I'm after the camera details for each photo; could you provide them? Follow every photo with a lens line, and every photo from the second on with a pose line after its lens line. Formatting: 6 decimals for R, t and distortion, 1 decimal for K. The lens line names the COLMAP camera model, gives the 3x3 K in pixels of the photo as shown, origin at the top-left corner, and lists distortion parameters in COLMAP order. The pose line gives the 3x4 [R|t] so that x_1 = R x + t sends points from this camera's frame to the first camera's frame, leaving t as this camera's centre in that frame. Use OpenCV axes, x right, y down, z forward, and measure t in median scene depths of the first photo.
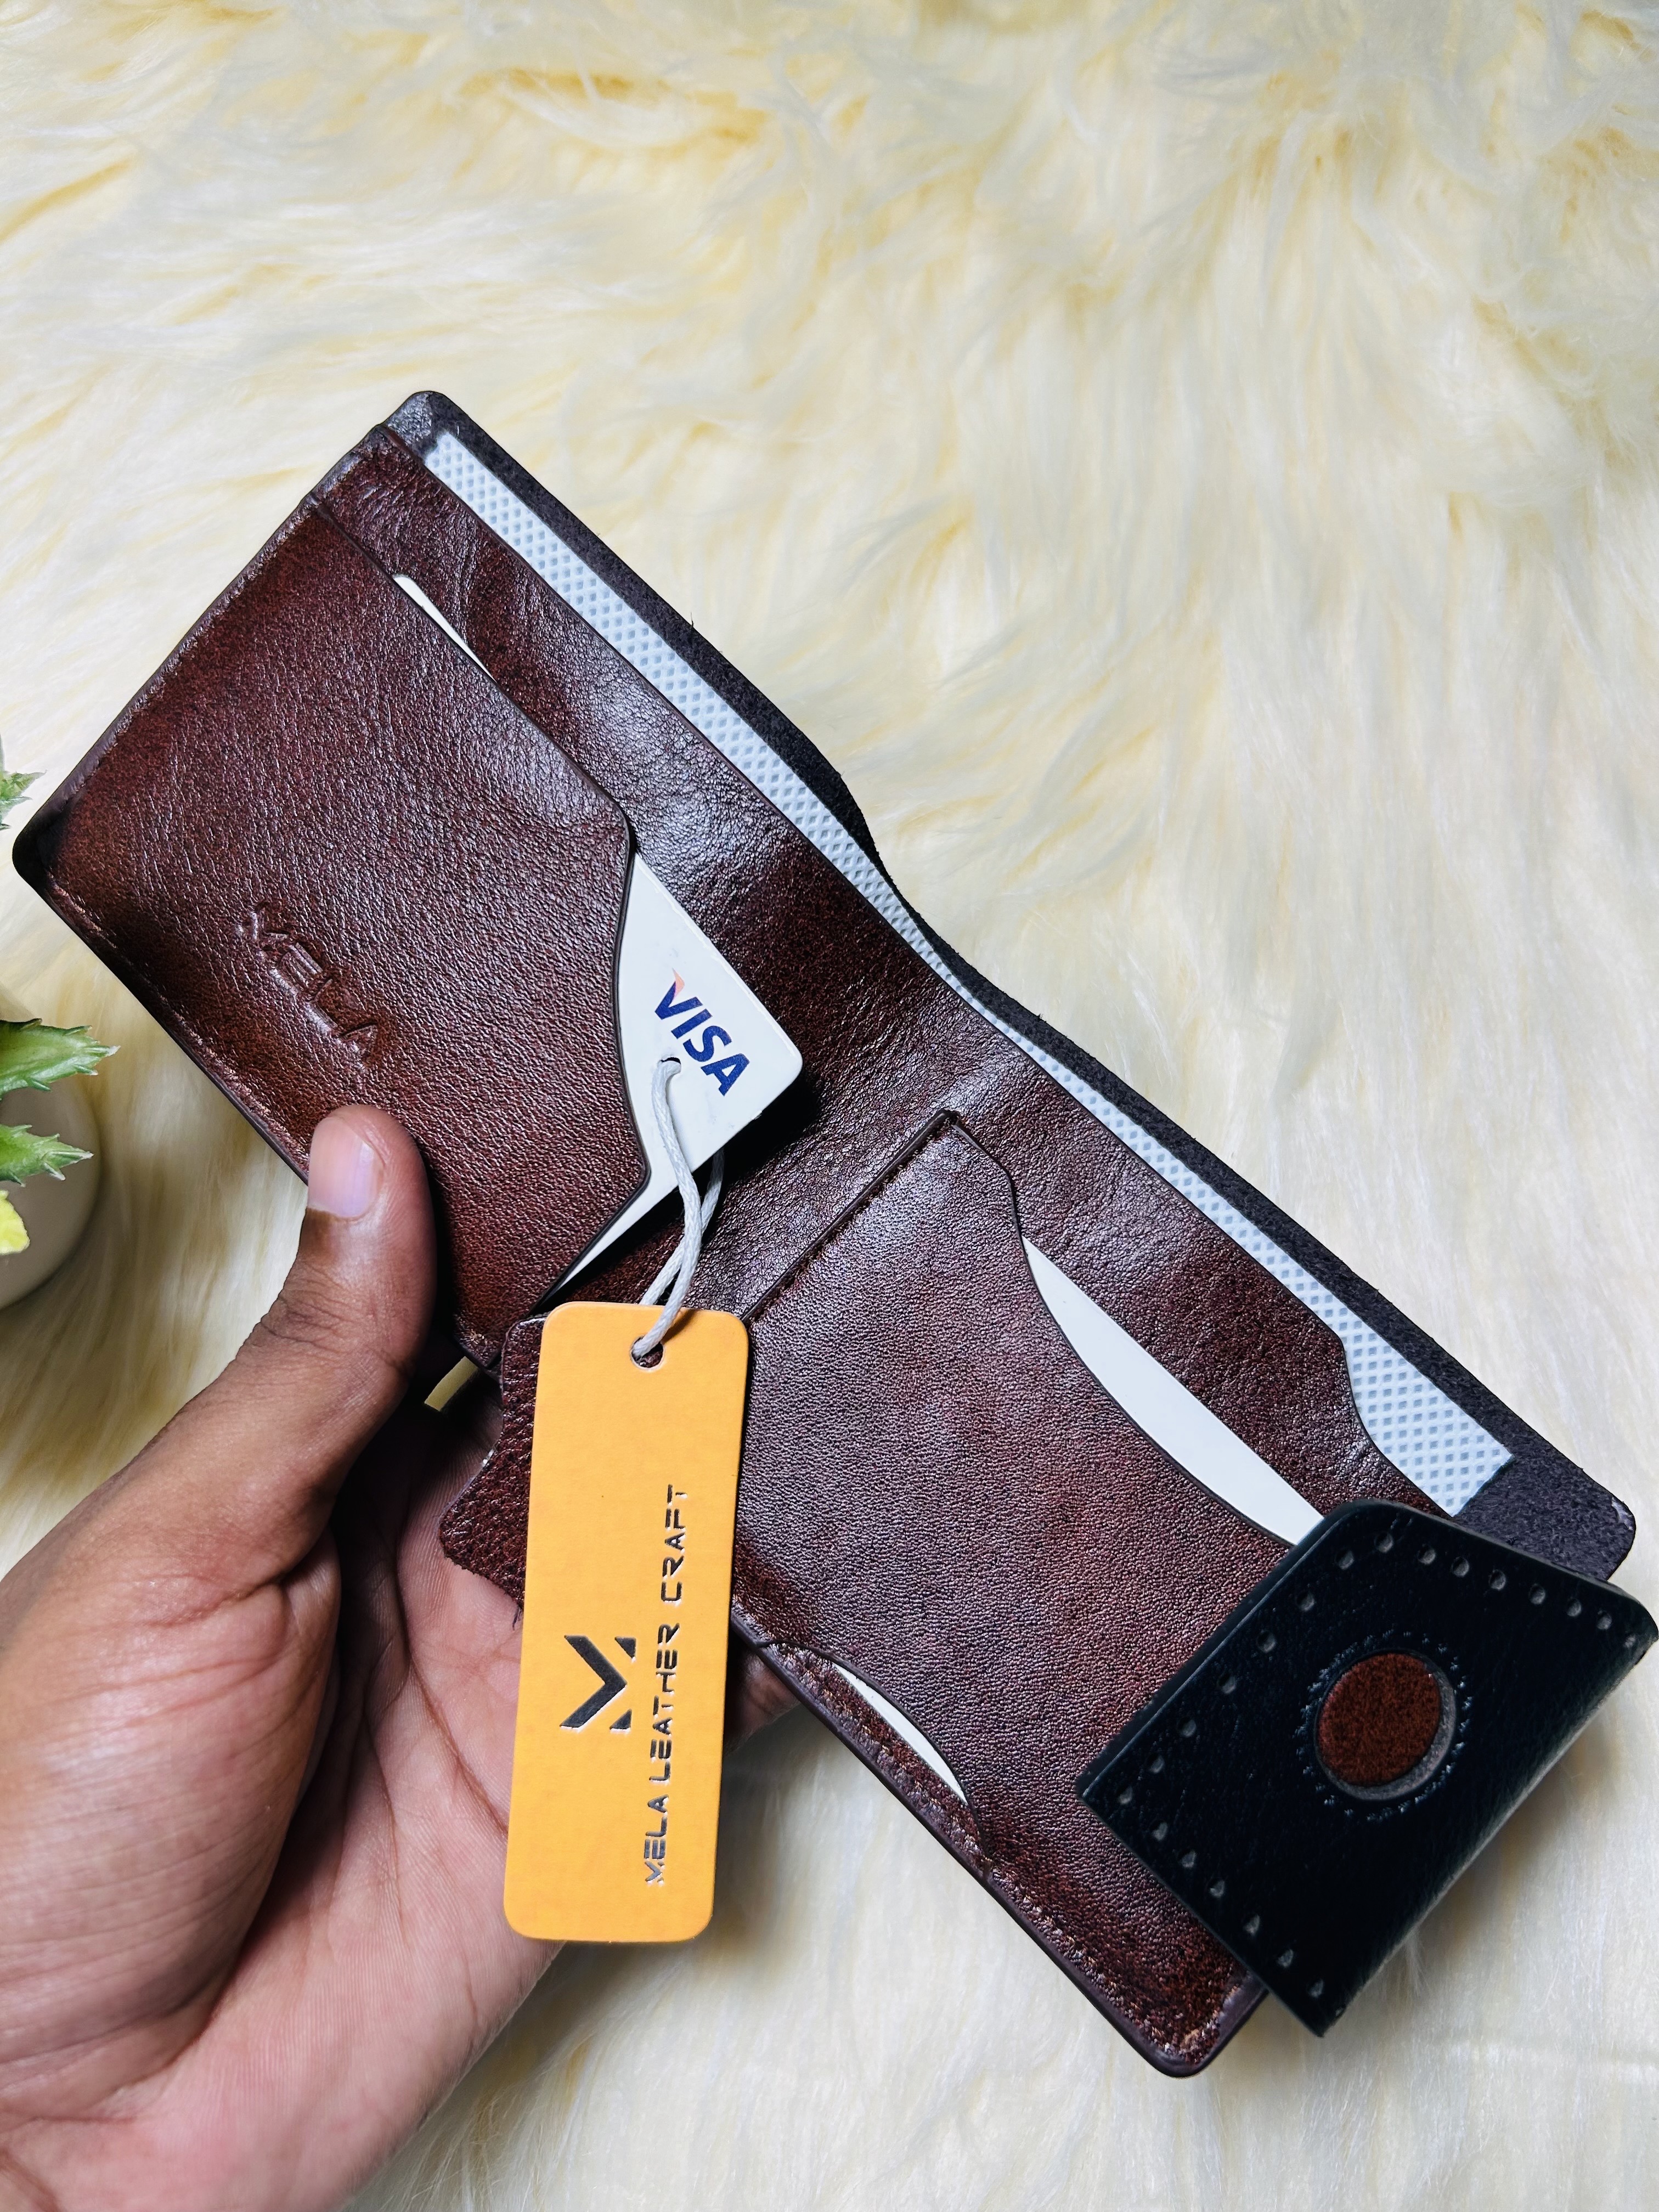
lens RADIAL K [[1833.4, 0, 844.7], [0, 1833.4, 1108.8], [0, 0, 1]] dist [-0.012775, -0.028589]
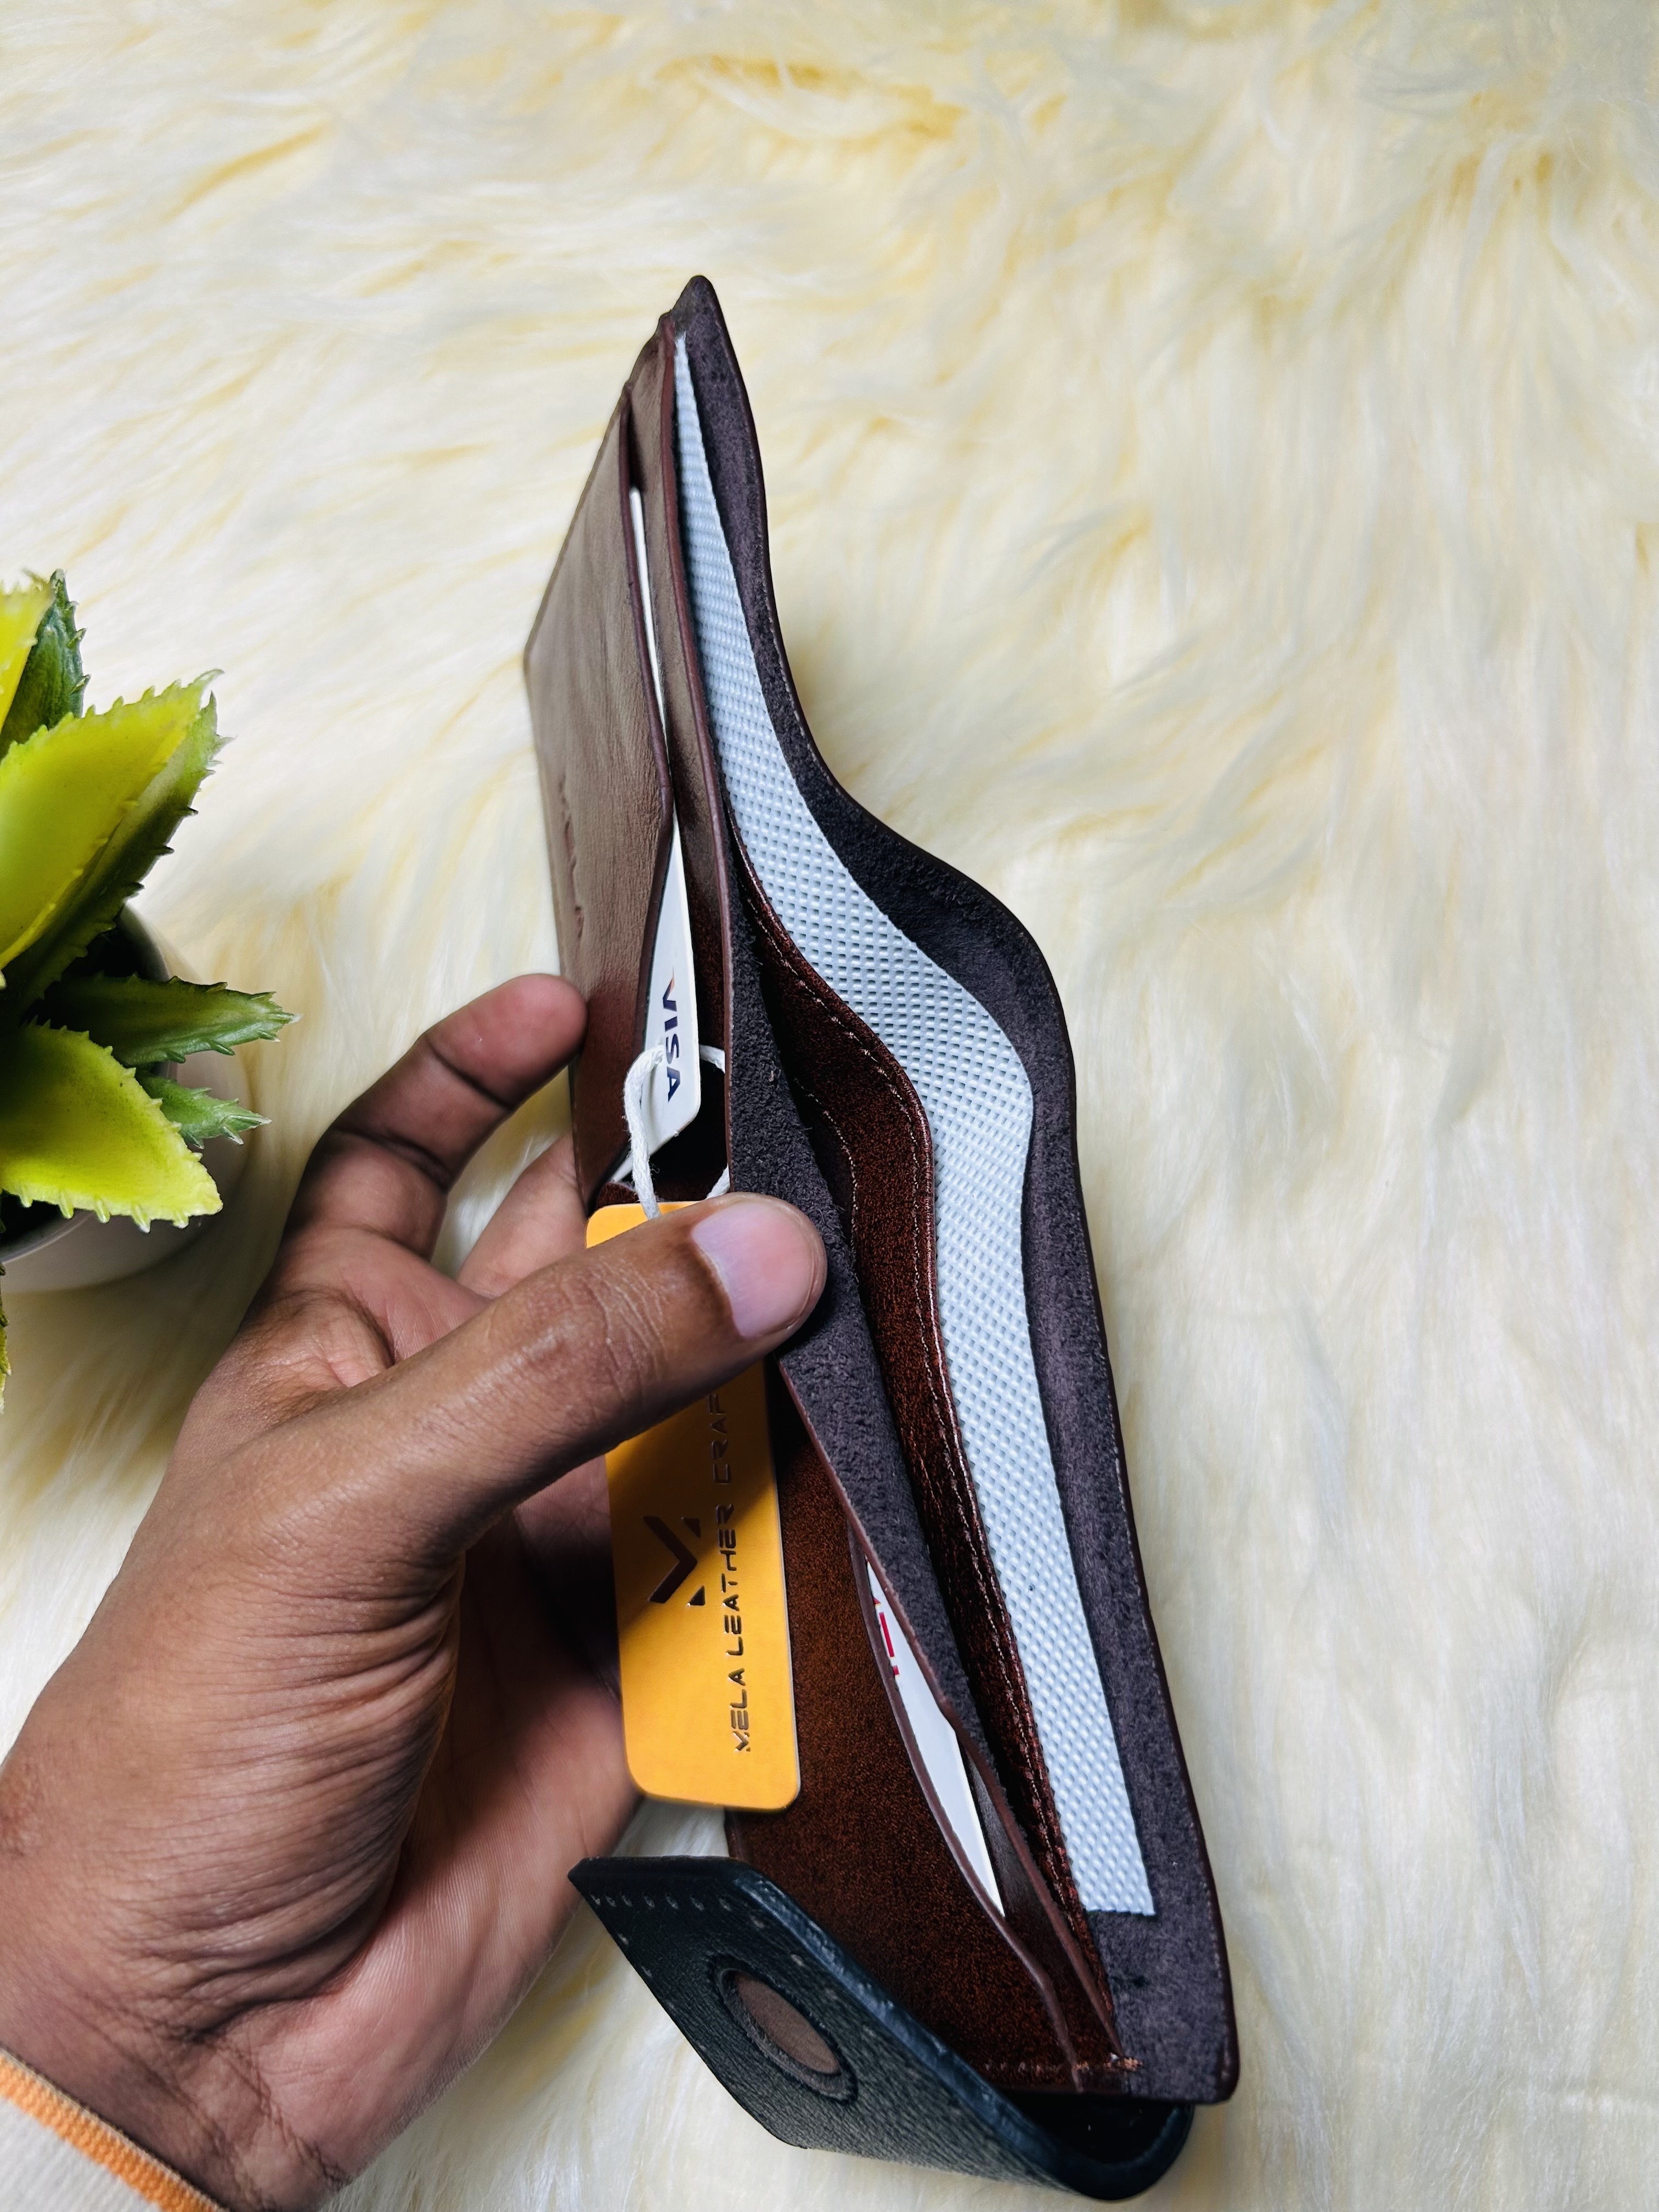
lens RADIAL K [[1833.4, 0, 838.1], [0, 1833.4, 1114.3], [0, 0, 1]] dist [-0.012775, -0.028589]
pose [[0.998055, 0.054792, -0.029738, -0.052769], [-0.054673, 0.998493, 0.004822, -0.000225], [0.029957, -0.003187, 0.999546, 0.003264]]
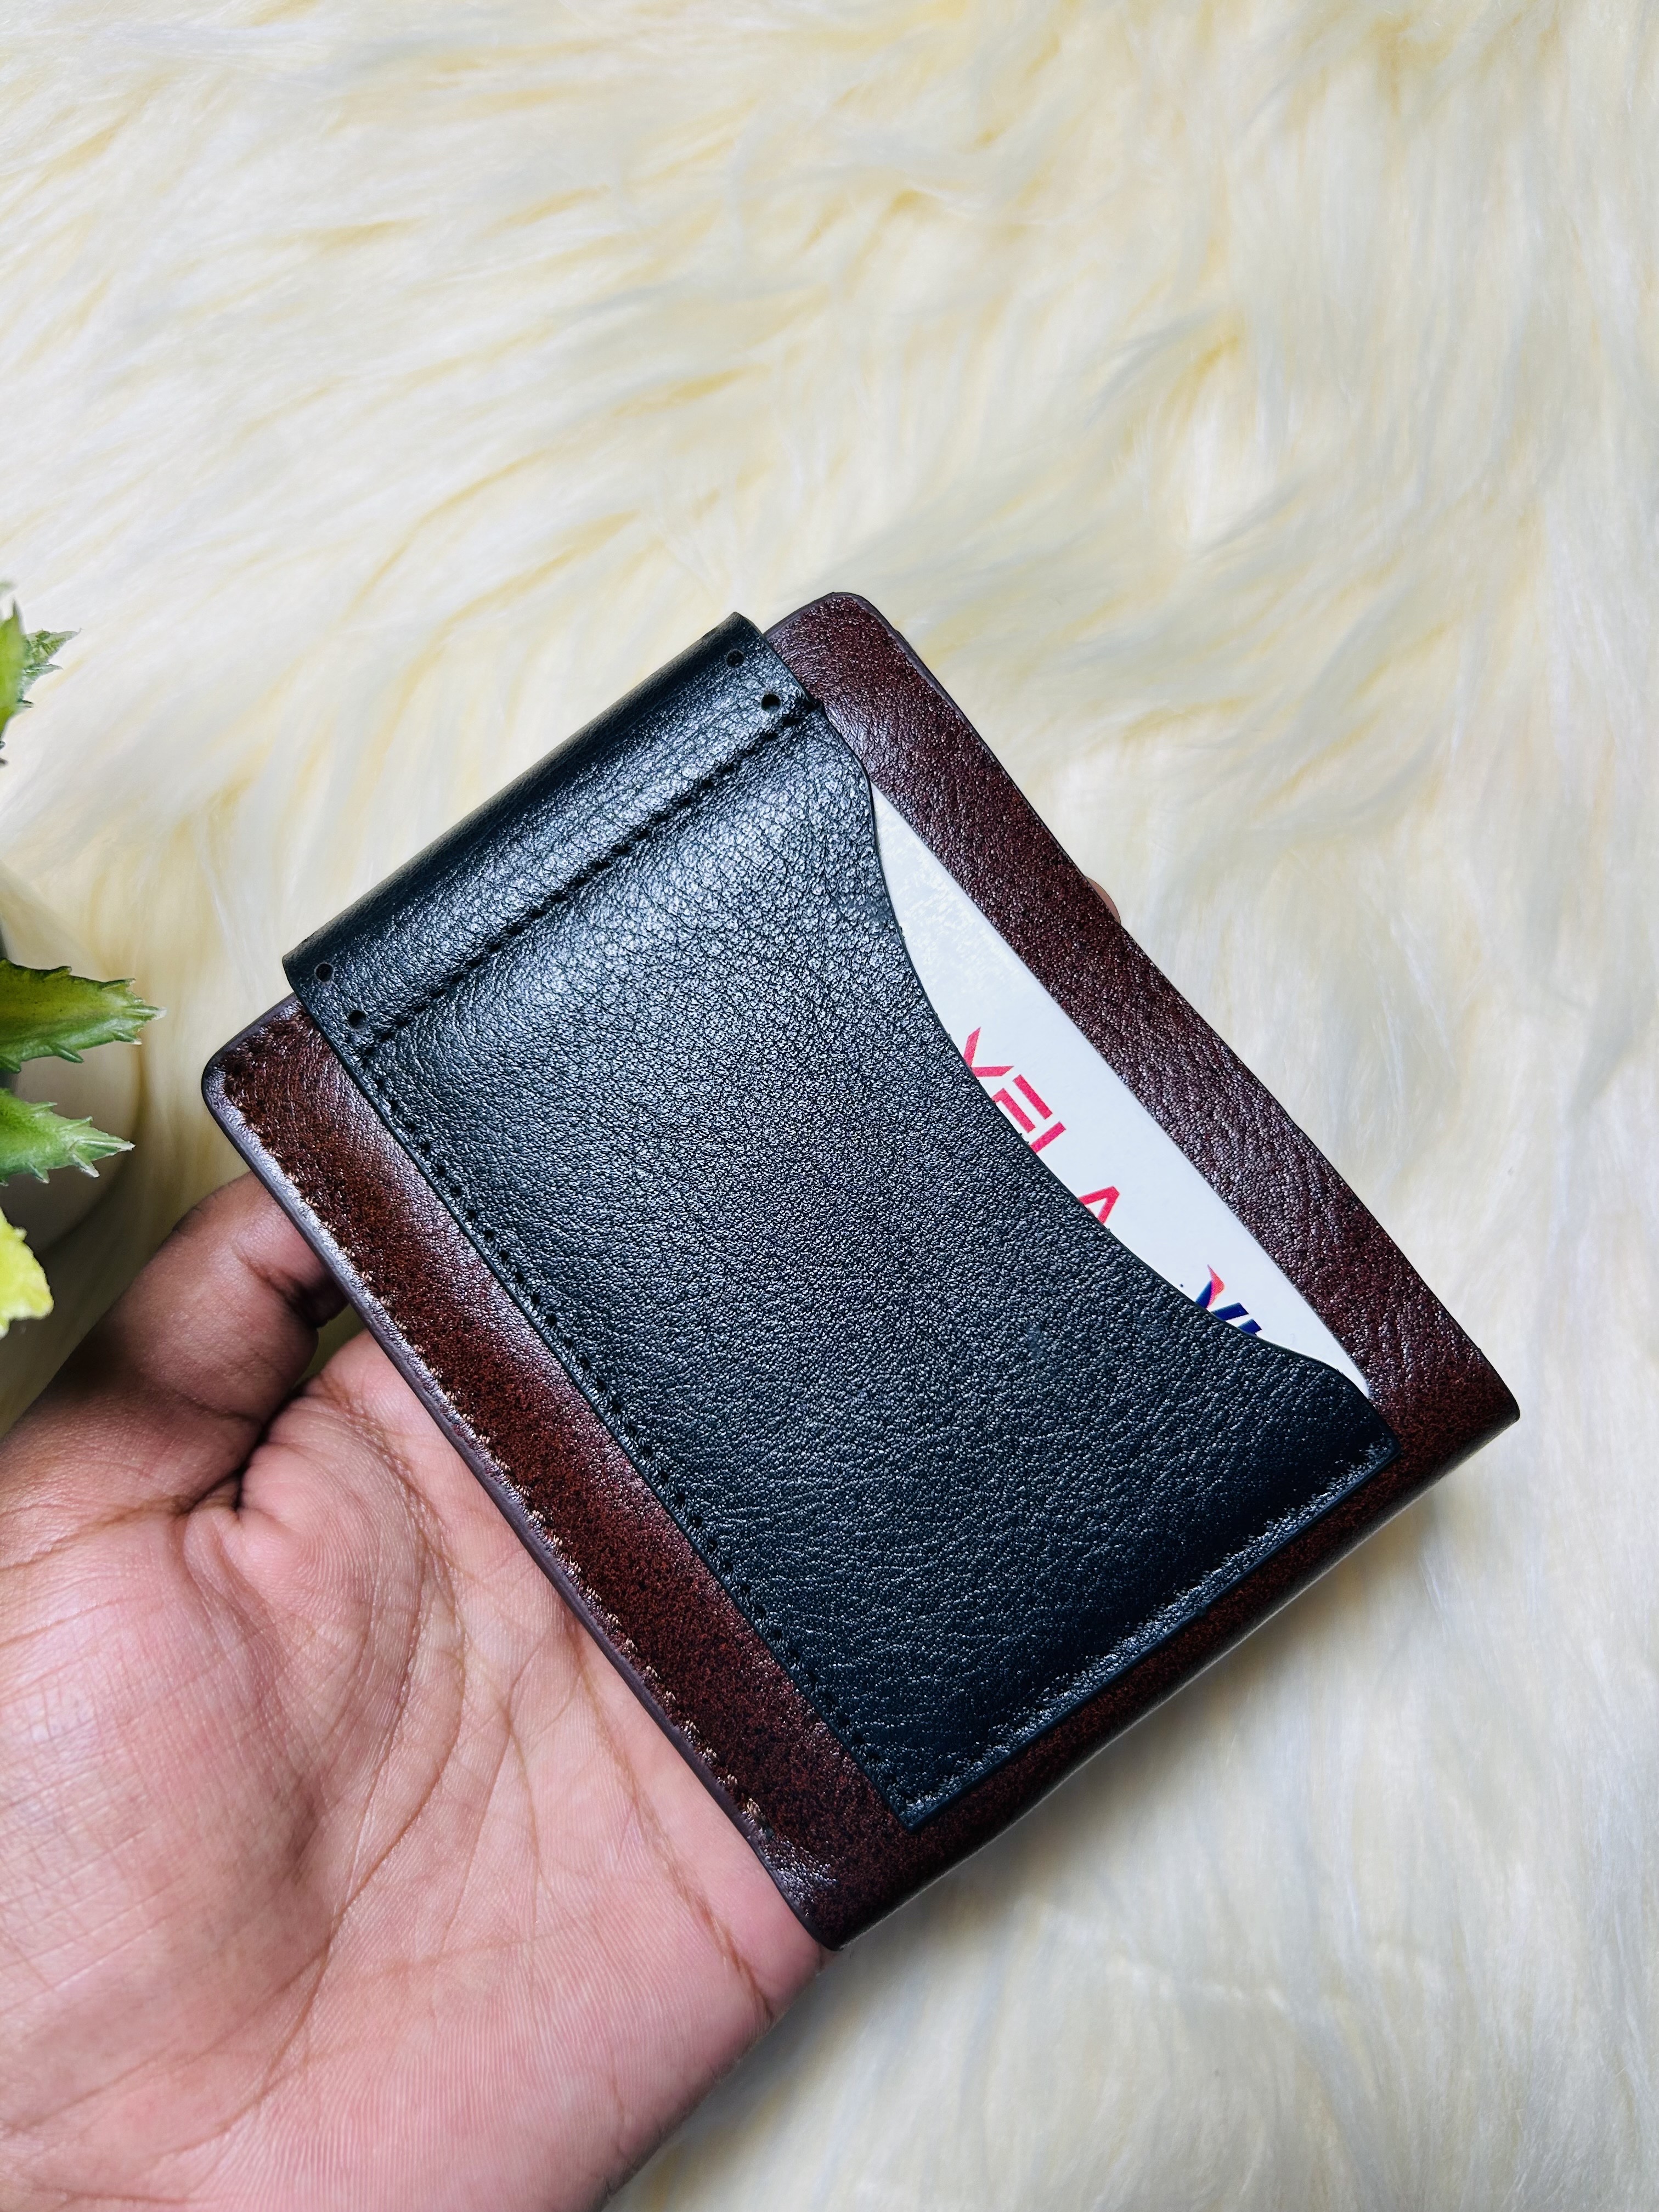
lens RADIAL K [[1833.4, 0, 835.8], [0, 1833.4, 1121.0], [0, 0, 1]] dist [-0.012775, -0.028589]
pose [[0.997862, 0.063951, -0.013491, -0.075183], [-0.061720, 0.989930, 0.127391, -0.077273], [0.021502, -0.126286, 0.991761, 0.170465]]
